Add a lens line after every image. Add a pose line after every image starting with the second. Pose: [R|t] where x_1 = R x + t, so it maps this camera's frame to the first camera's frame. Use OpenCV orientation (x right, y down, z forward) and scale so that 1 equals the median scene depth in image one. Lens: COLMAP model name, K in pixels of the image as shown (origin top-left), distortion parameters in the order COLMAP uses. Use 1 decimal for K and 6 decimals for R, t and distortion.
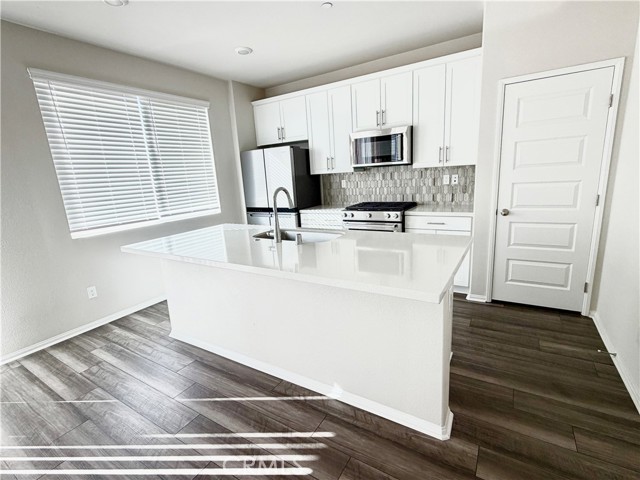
lens RADIAL K [[307.6, 0, 321.0], [0, 307.6, 238.2], [0, 0, 1]] dist [0.004481, 0.001548]
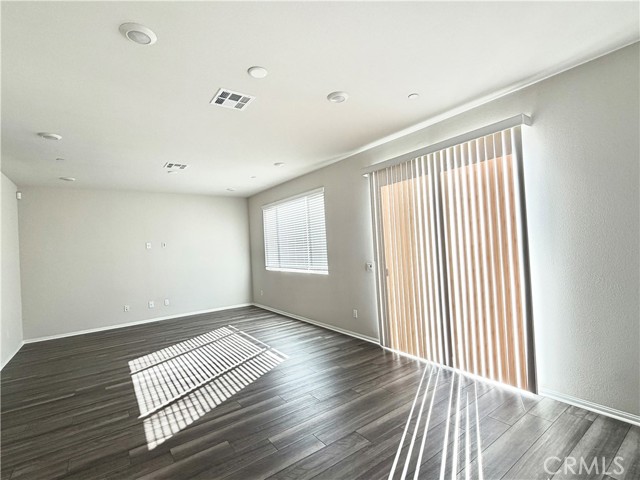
lens RADIAL K [[307.6, 0, 318.6], [0, 307.6, 241.0], [0, 0, 1]] dist [0.004481, 0.001548]
pose [[-0.384517, 0.059235, -0.921215, 0.443808], [-0.106079, 0.988493, 0.107839, -0.191895], [0.917003, 0.139187, -0.373809, 0.800237]]
